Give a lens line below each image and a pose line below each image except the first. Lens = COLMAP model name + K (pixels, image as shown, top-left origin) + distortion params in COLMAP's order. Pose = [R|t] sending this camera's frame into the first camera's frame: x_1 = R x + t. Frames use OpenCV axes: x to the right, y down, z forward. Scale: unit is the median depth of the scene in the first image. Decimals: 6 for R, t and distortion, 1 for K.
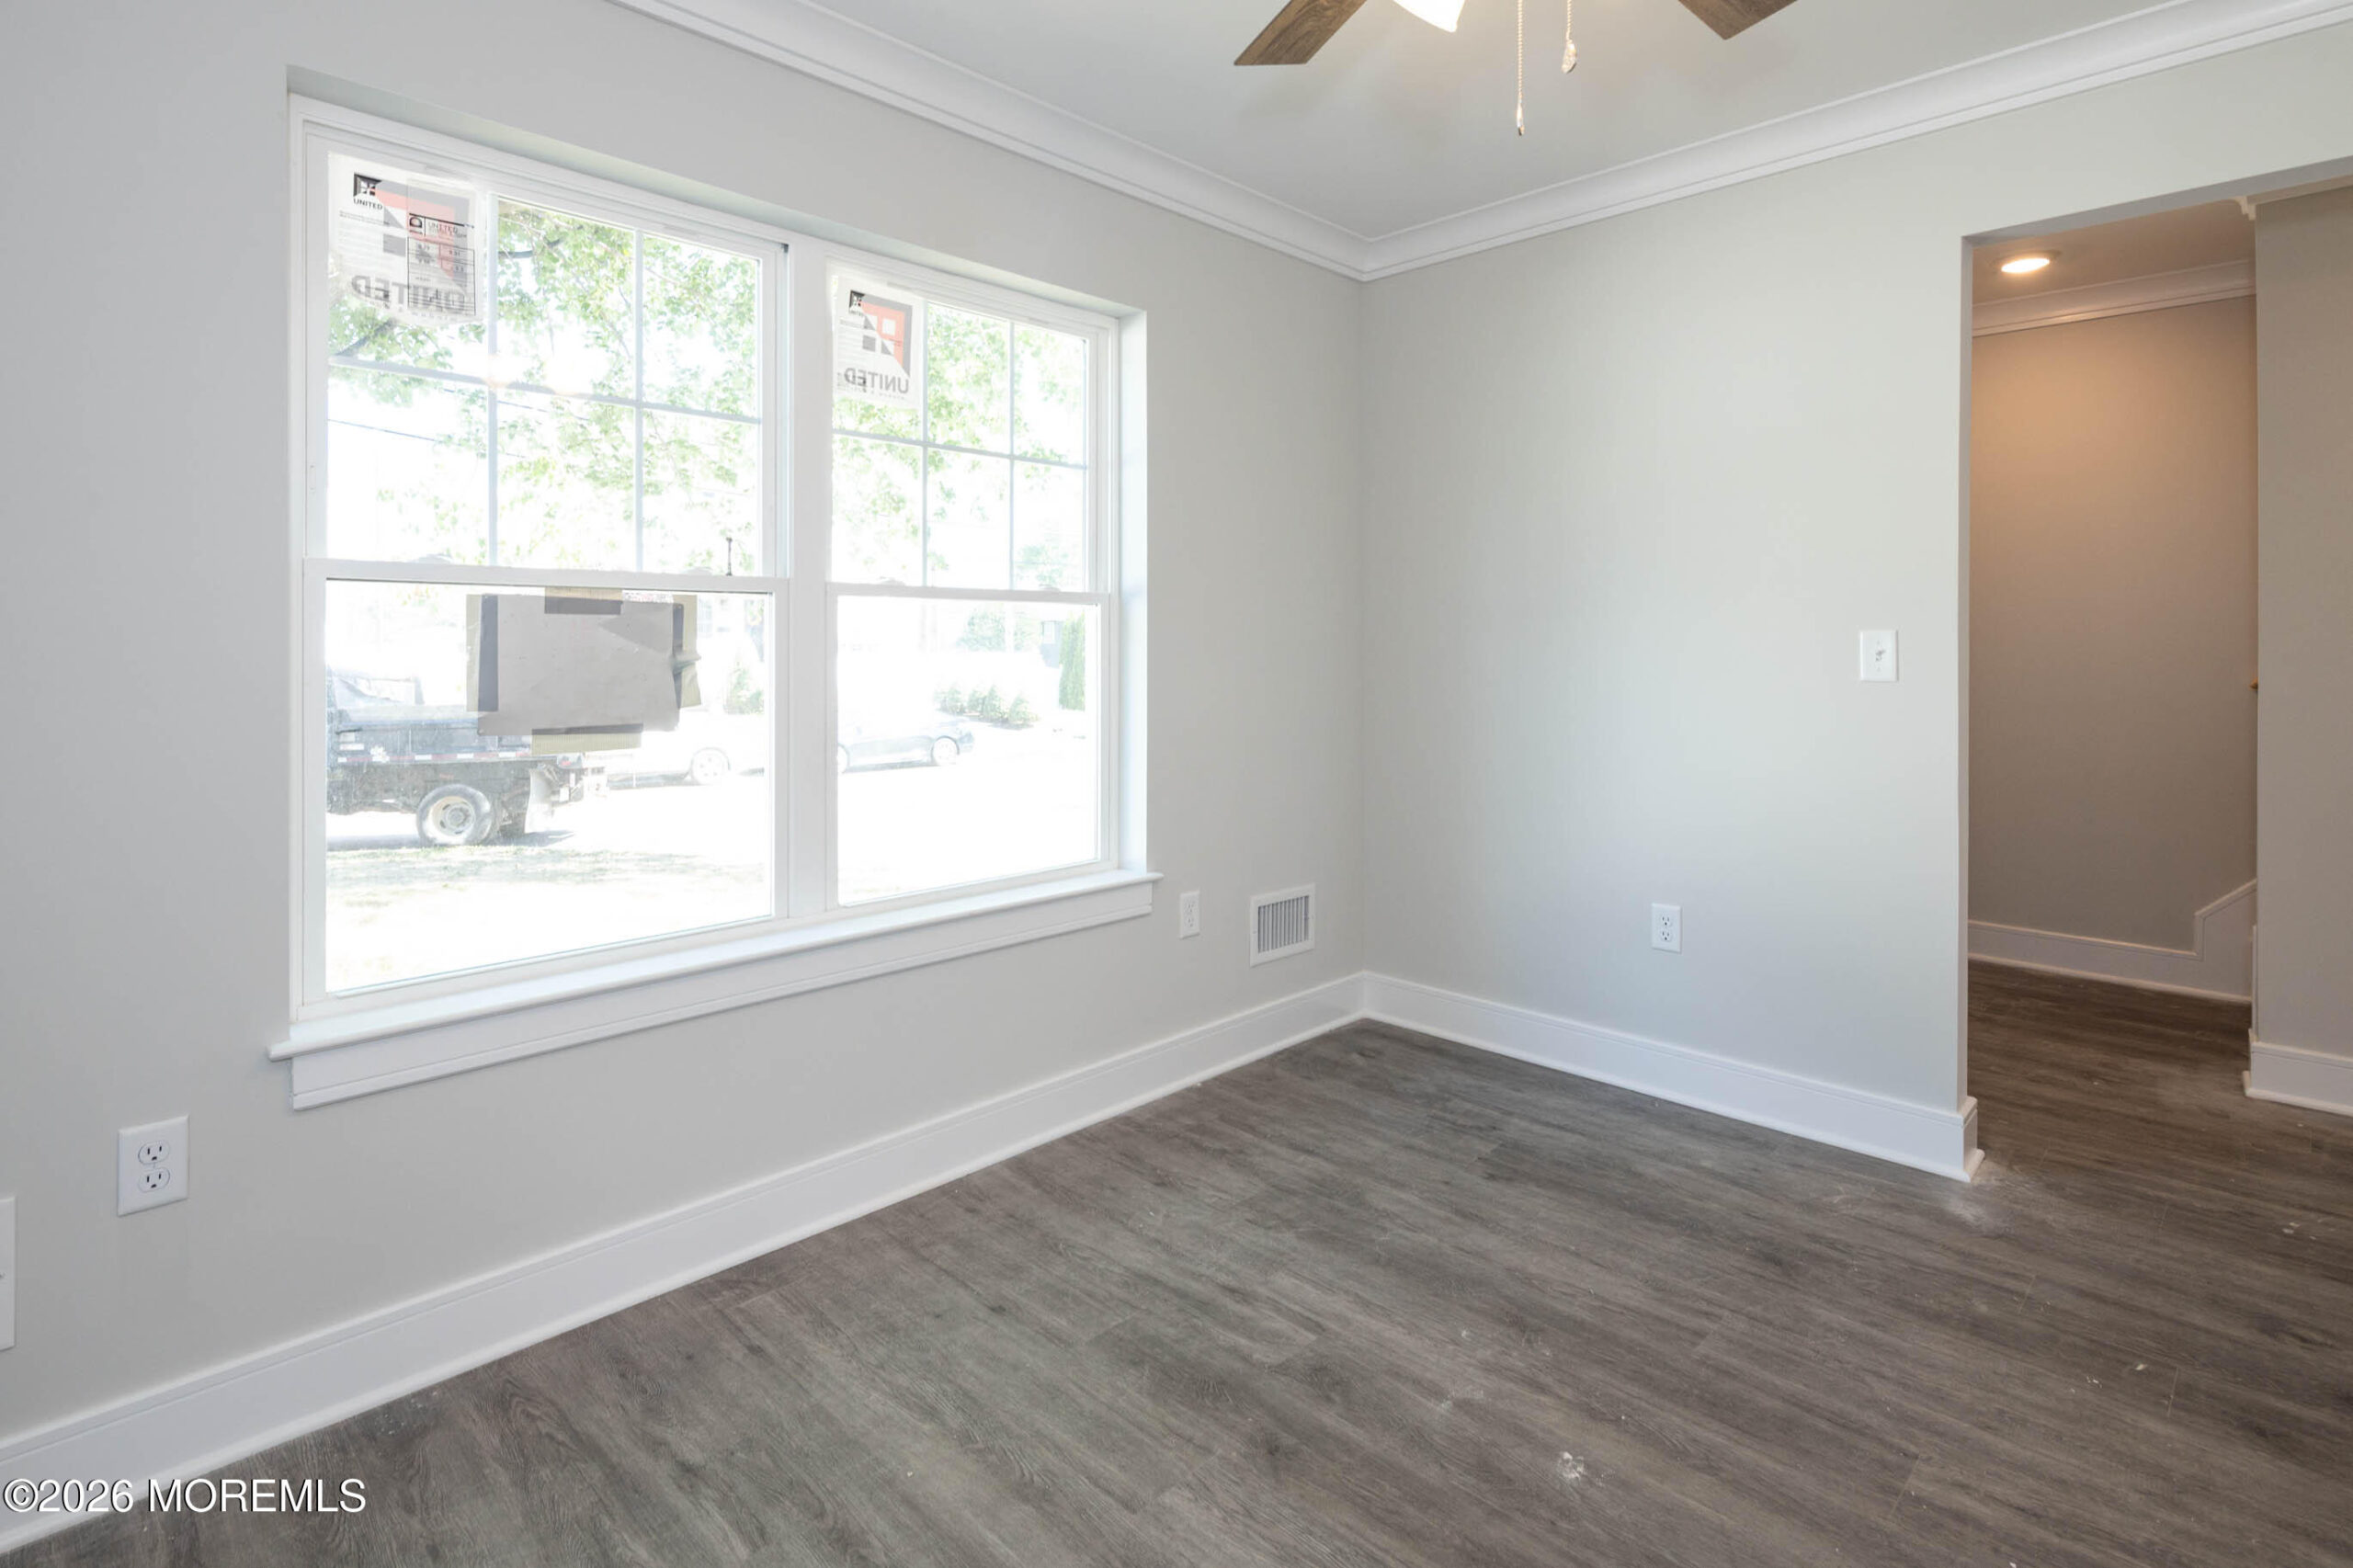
lens RADIAL K [[1136.5, 0, 1182.4], [0, 1136.5, 635.3], [0, 0, 1]] dist [-0.000177, -0.000862]
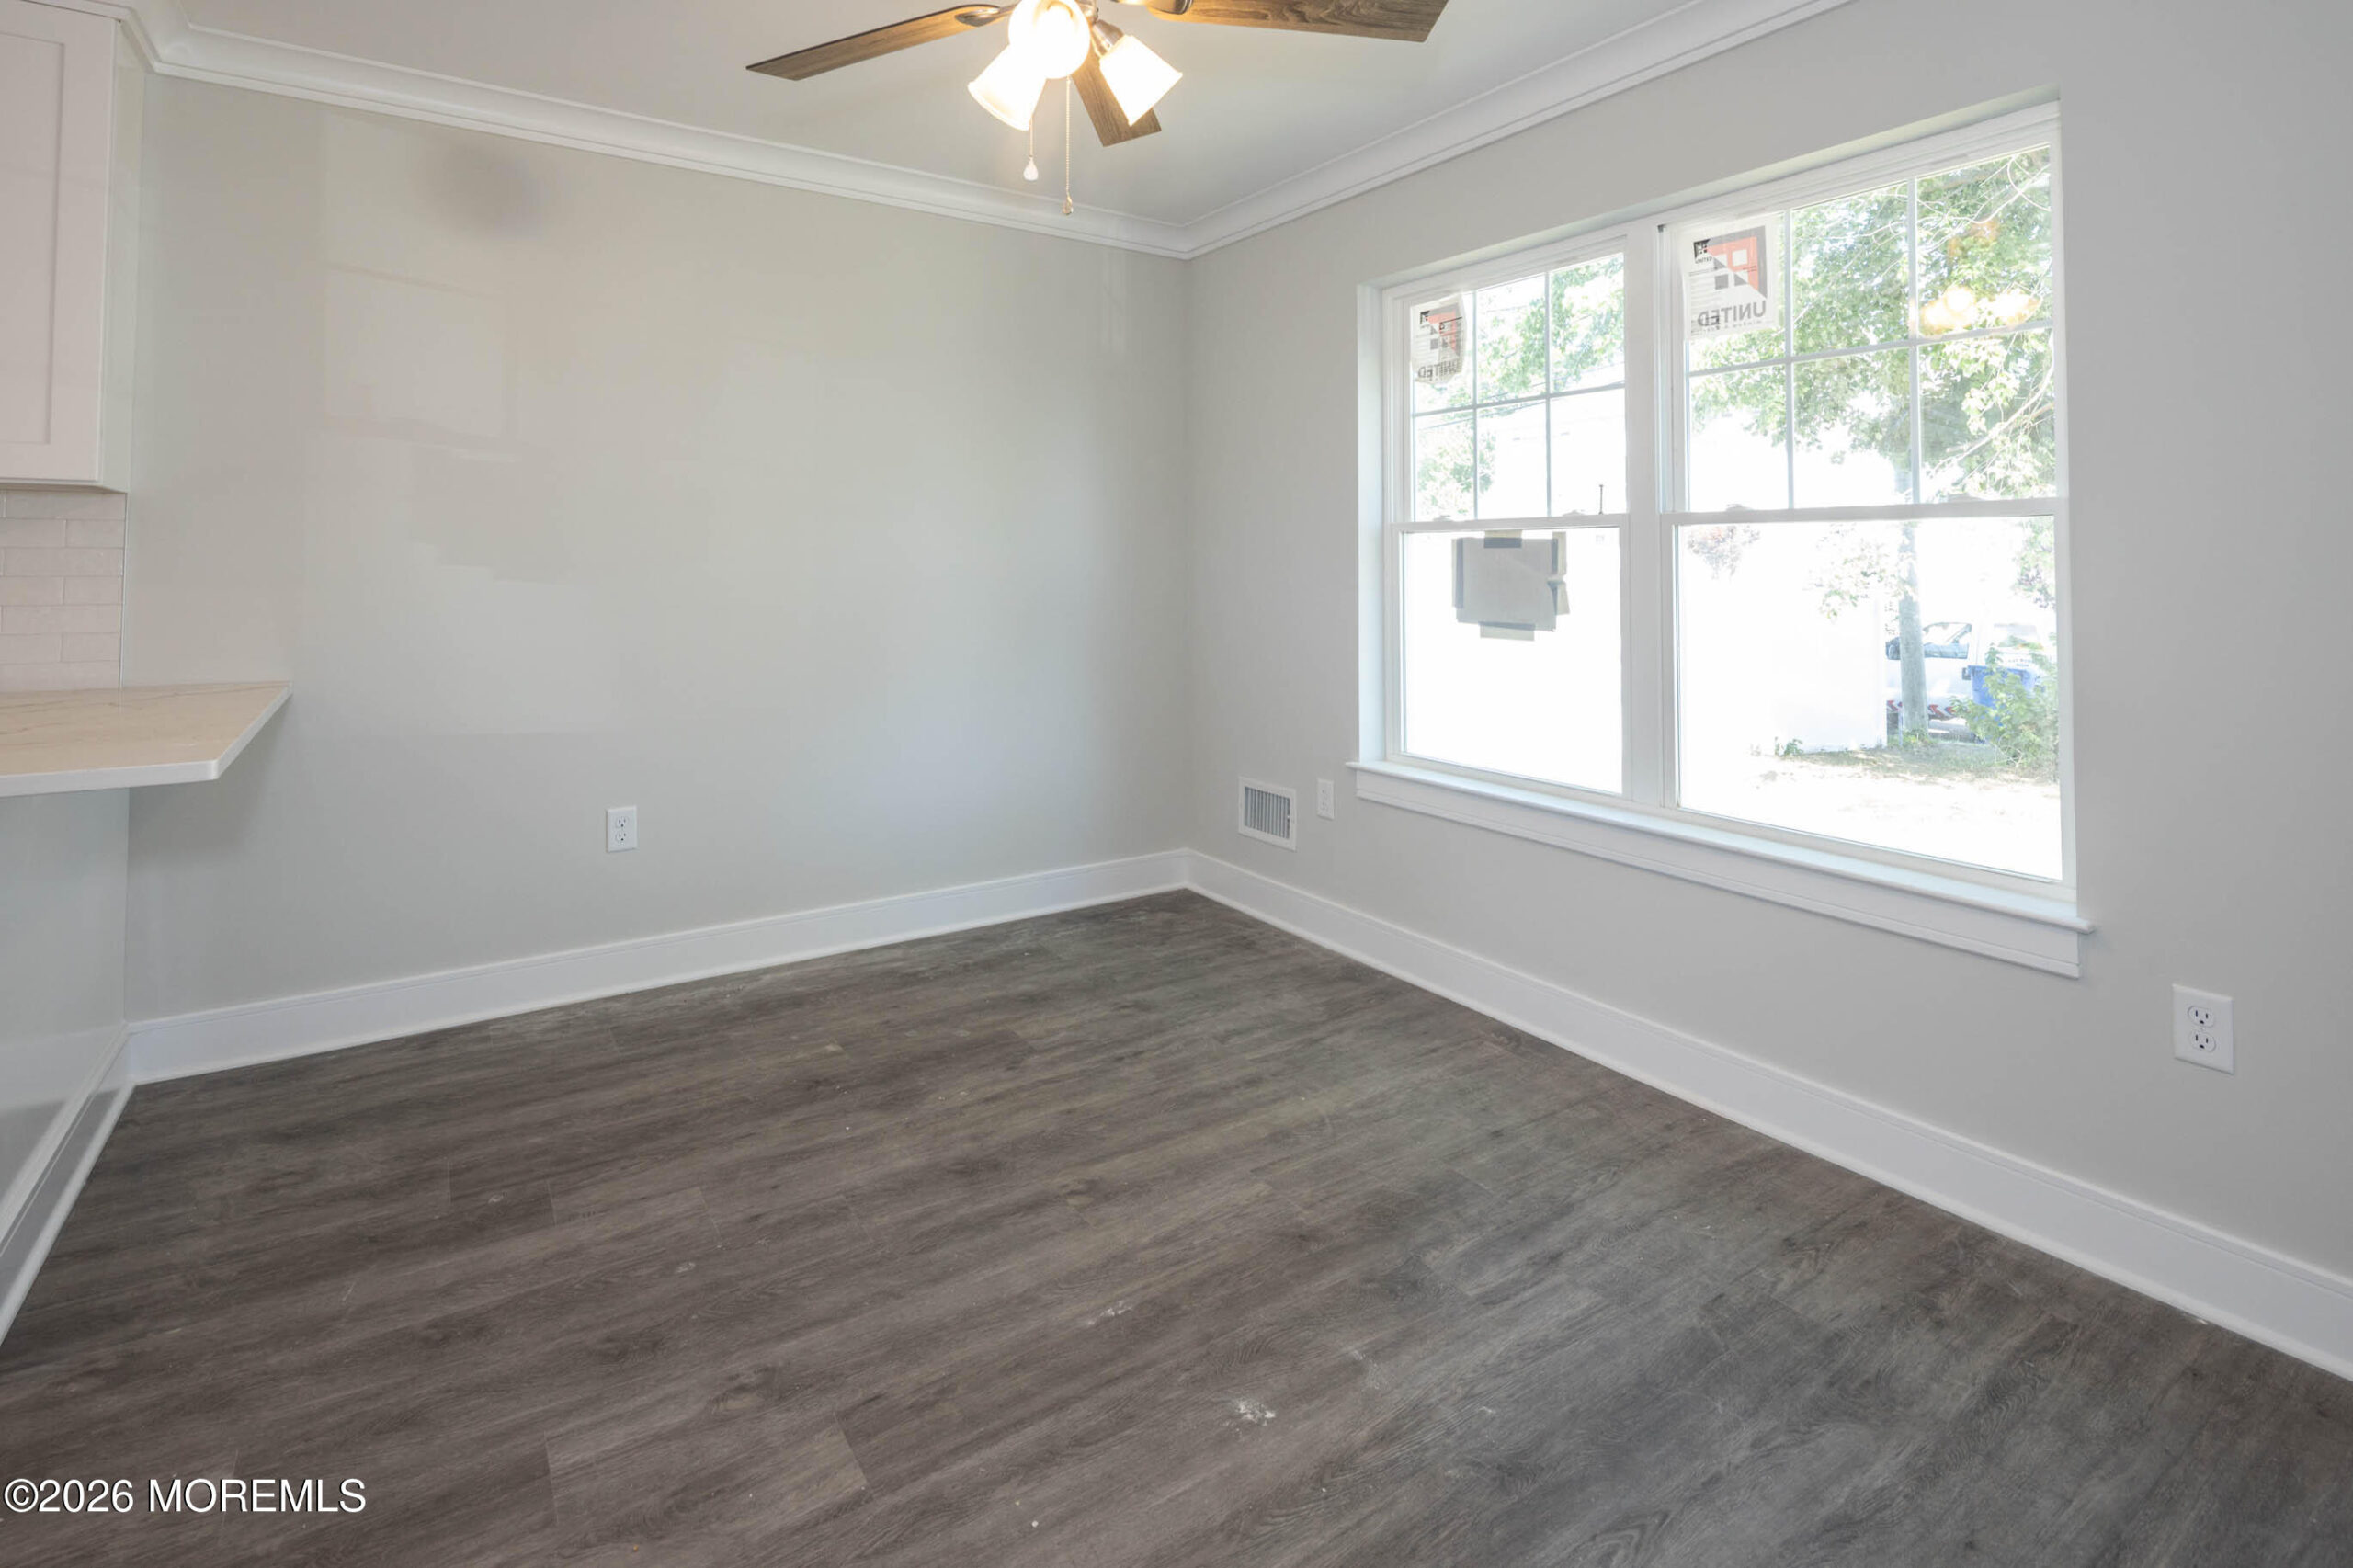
lens RADIAL K [[1141.6, 0, 1182.7], [0, 1141.6, 530.8], [0, 0, 1]] dist [-0.004544, -0.001528]
pose [[-0.197894, -0.031535, -0.979716, 1.004350], [0.001577, 0.999471, -0.032489, 0.006518], [0.980222, -0.007974, -0.197740, 0.857276]]
